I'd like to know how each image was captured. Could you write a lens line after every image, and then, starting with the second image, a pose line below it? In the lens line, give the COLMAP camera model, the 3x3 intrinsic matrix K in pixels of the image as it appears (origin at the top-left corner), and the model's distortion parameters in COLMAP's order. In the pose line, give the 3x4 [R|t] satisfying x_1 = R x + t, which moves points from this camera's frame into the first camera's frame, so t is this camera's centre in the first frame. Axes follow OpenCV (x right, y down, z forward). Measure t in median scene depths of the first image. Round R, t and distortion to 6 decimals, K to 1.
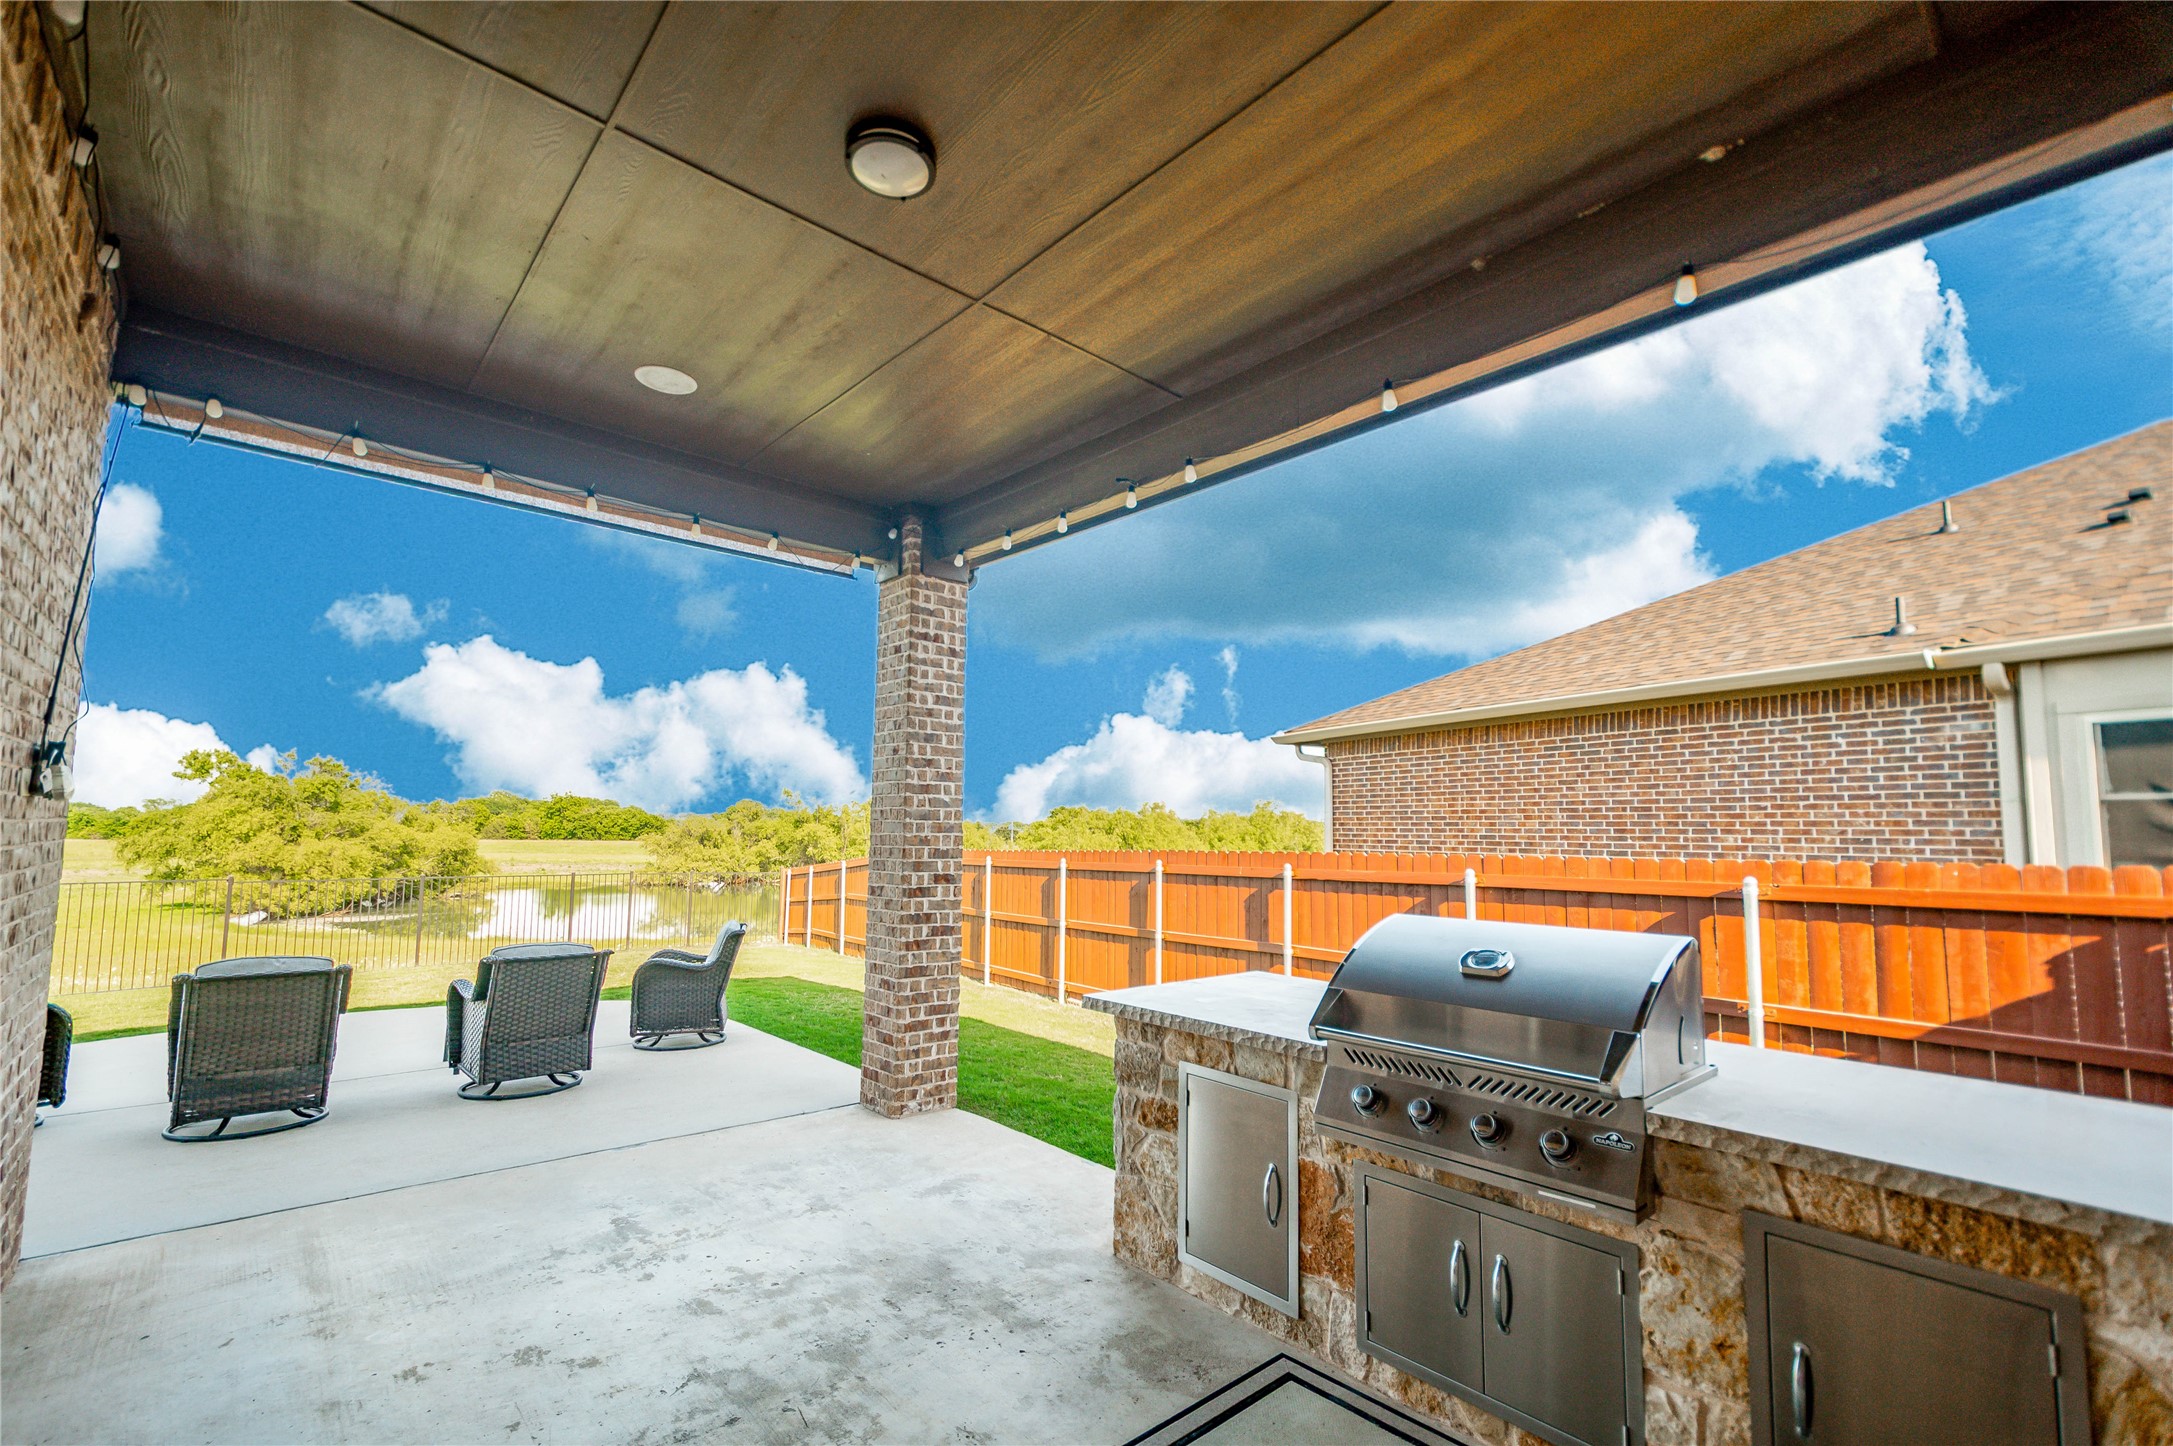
lens RADIAL K [[938.6, 0, 1080.1], [0, 938.6, 765.1], [0, 0, 1]] dist [0.010002, -0.000750]
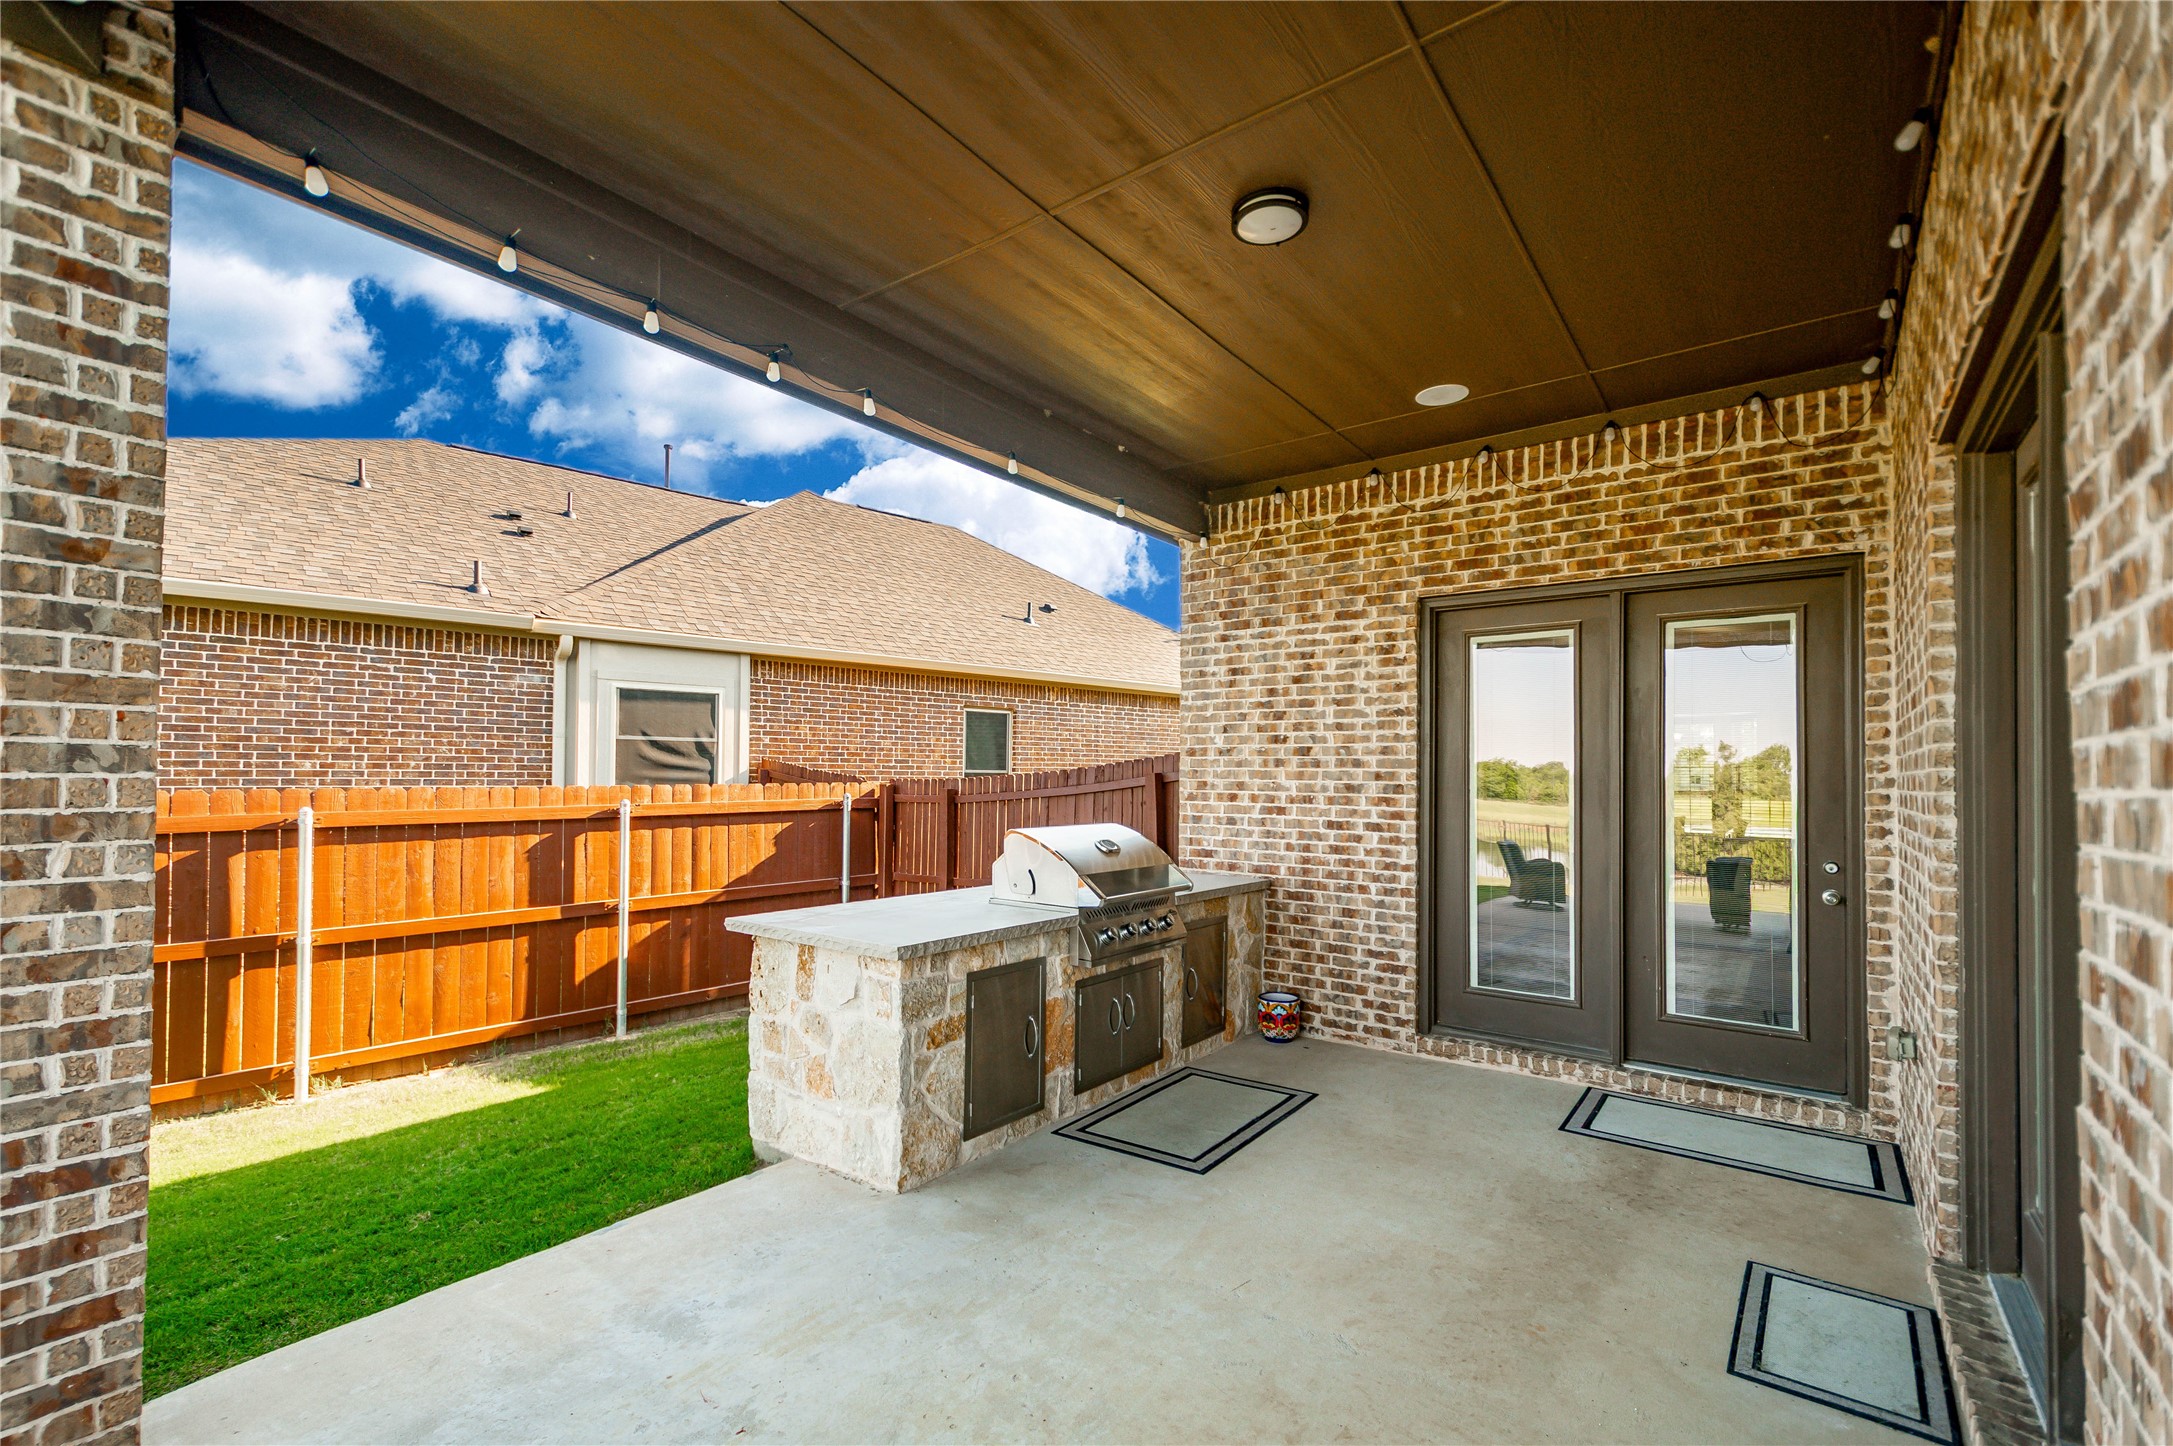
lens RADIAL K [[938.6, 0, 1080.1], [0, 938.6, 765.1], [0, 0, 1]] dist [0.010002, -0.000750]
pose [[-0.190073, -0.005904, 0.981752, -0.430092], [-0.084286, 0.996388, -0.010326, 0.025332], [-0.978145, -0.084711, -0.189884, 0.454208]]
